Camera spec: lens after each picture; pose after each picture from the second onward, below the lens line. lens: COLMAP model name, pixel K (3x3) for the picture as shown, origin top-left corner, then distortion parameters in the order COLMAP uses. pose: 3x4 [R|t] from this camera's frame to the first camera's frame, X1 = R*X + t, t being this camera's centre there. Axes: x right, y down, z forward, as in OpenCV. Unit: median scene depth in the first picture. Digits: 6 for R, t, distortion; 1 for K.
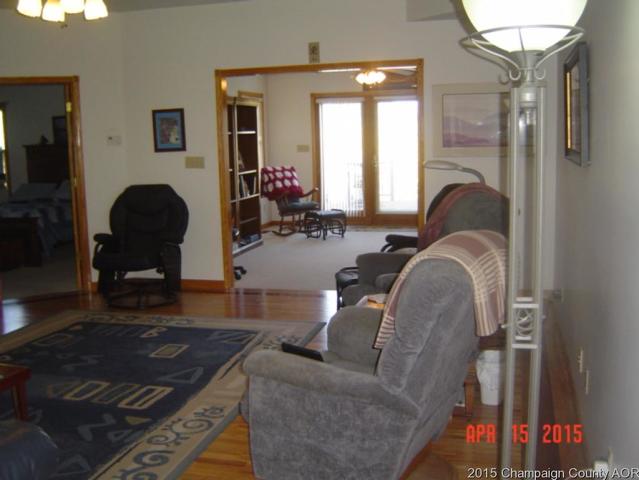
lens RADIAL K [[745.6, 0, 319.5], [0, 745.6, 240.0], [0, 0, 1]] dist [-0.138150, -0.021310]
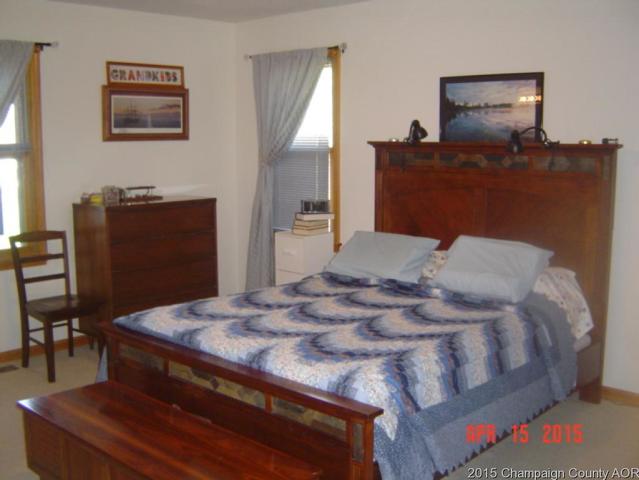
lens RADIAL K [[736.8, 0, 319.5], [0, 736.8, 240.0], [0, 0, 1]] dist [-0.612081, -0.004563]
pose [[0.887252, 0.093382, -0.451734, -0.363073], [-0.091687, 0.995456, 0.025699, -0.124471], [0.452081, 0.018617, 0.891783, 0.935531]]
